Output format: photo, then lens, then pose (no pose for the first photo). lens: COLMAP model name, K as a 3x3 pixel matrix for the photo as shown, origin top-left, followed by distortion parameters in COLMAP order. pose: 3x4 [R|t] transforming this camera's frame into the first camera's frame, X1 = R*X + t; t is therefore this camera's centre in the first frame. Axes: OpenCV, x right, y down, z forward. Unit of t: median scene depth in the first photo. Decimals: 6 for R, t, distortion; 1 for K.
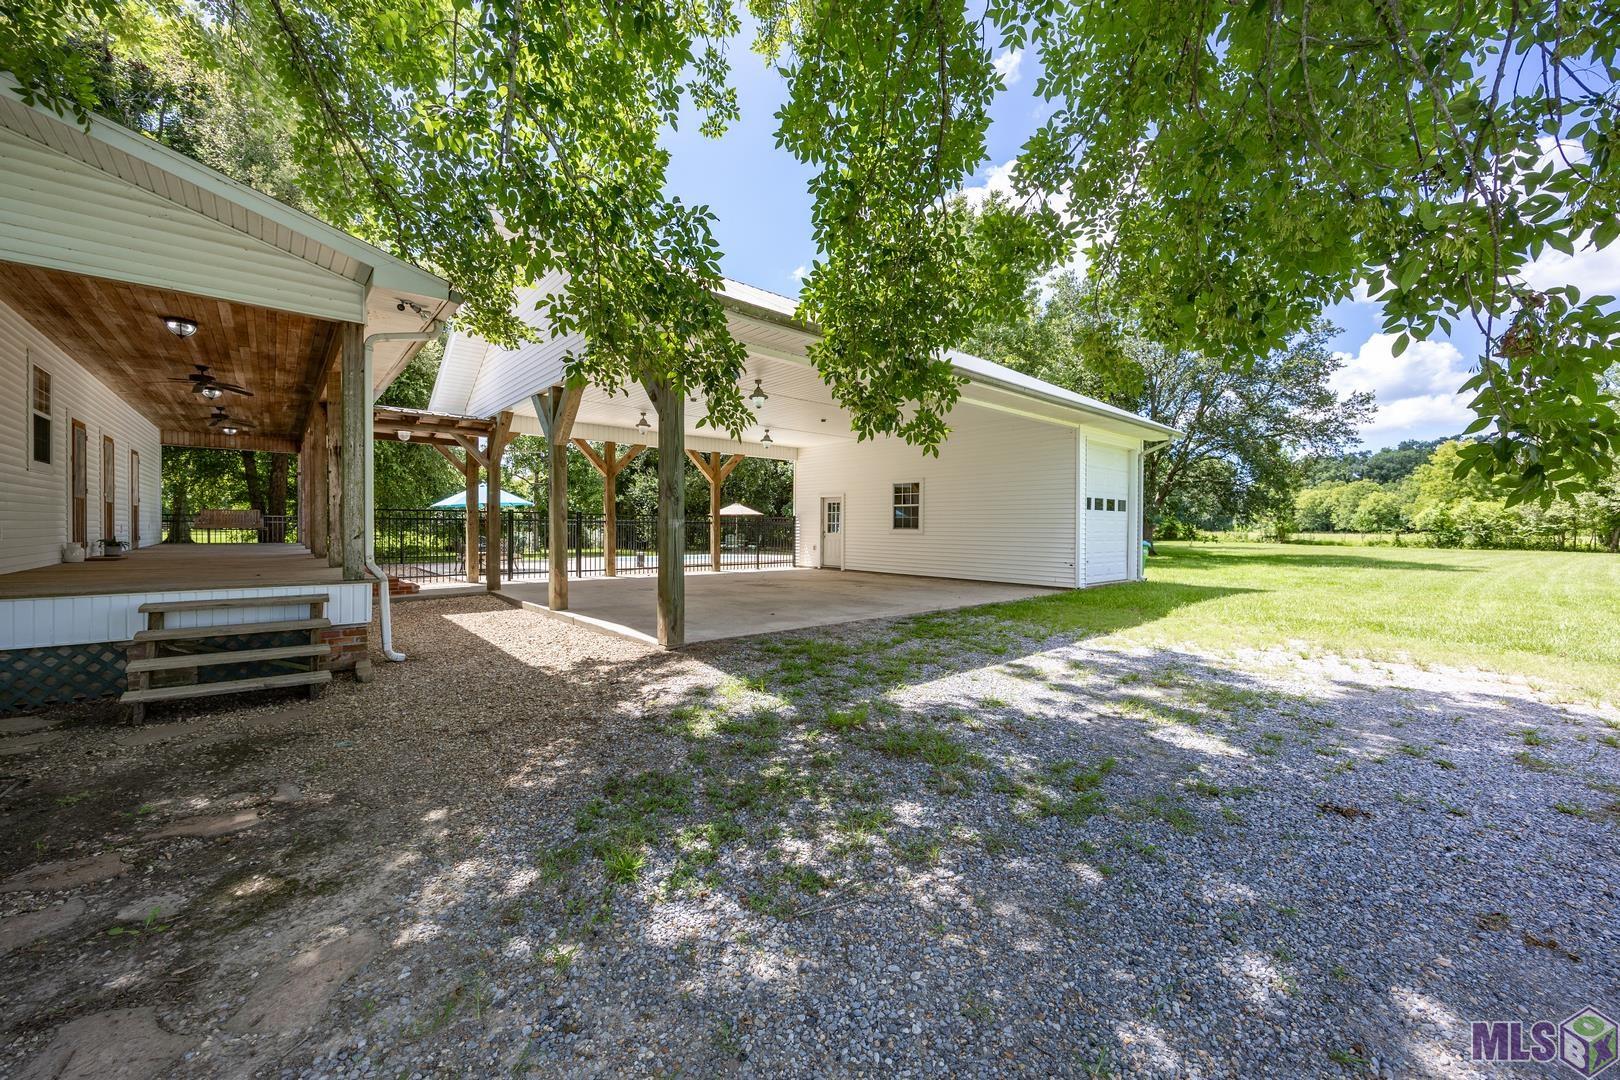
lens RADIAL K [[650.0, 0, 801.6], [0, 650.0, 536.1], [0, 0, 1]] dist [-0.012494, 0.000048]
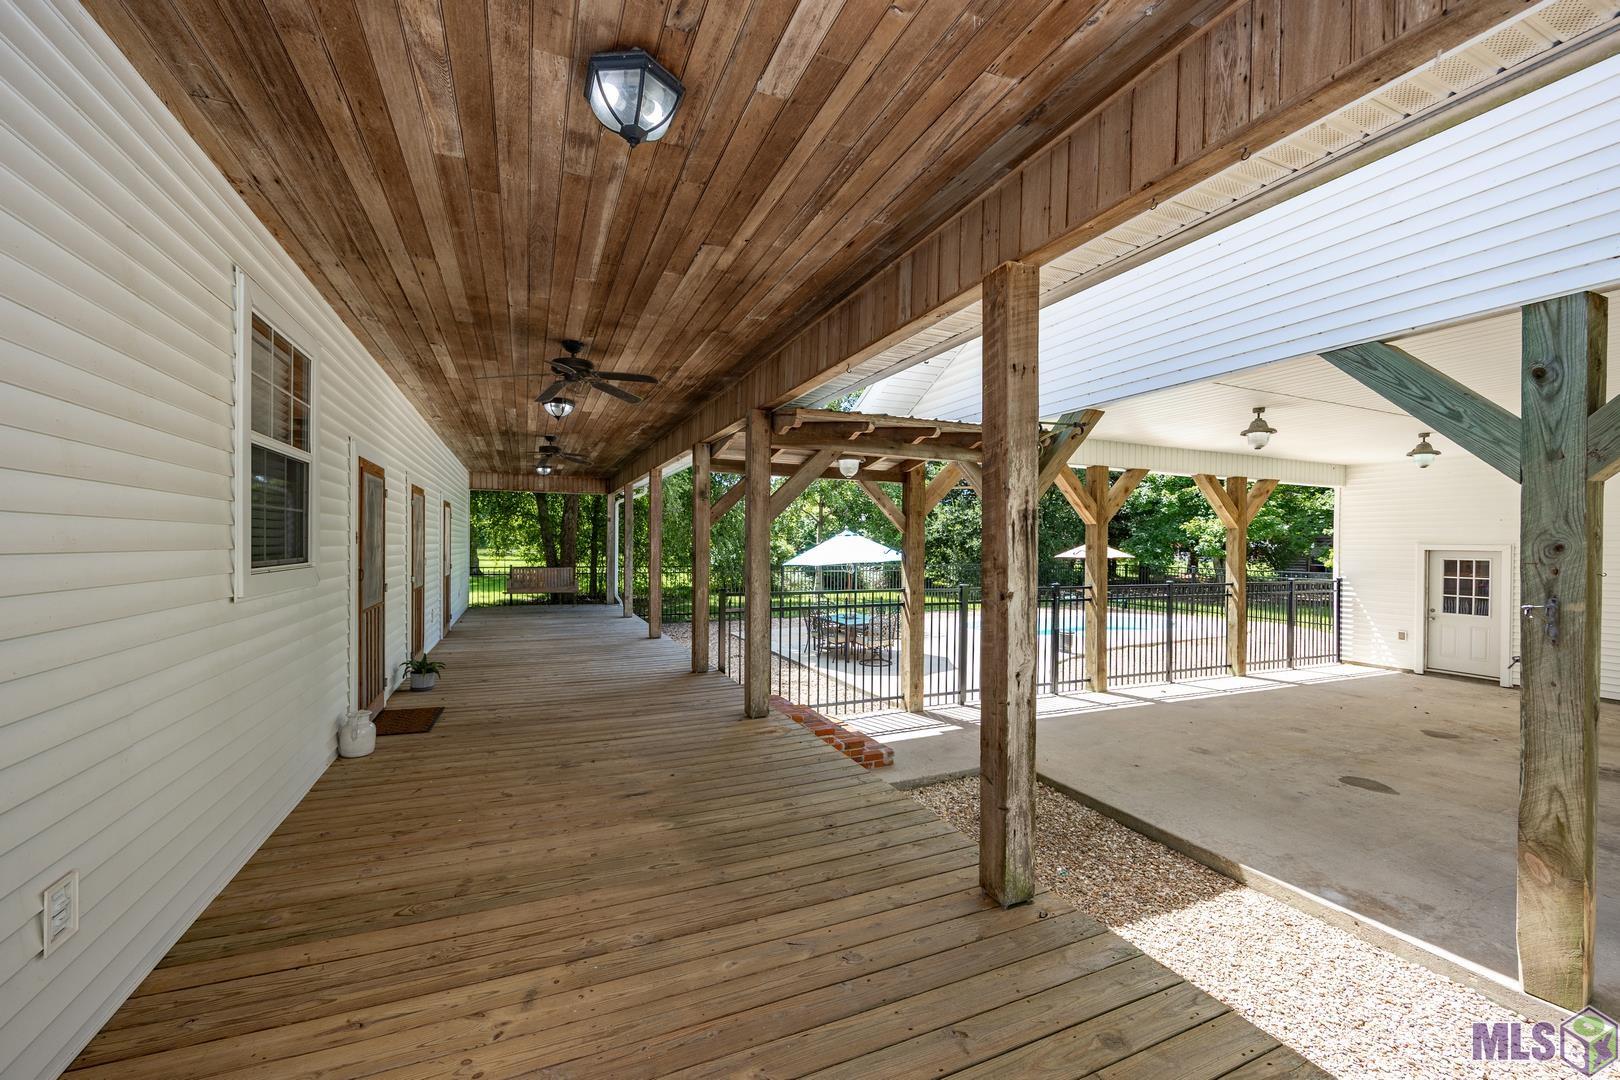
lens RADIAL K [[650.0, 0, 818.0], [0, 650.0, 547.5], [0, 0, 1]] dist [-0.012494, 0.000048]
pose [[0.963251, -0.005124, -0.268553, -0.442015], [0.000764, 0.999866, -0.016339, -0.070032], [0.268601, 0.015533, 0.963126, 0.409691]]
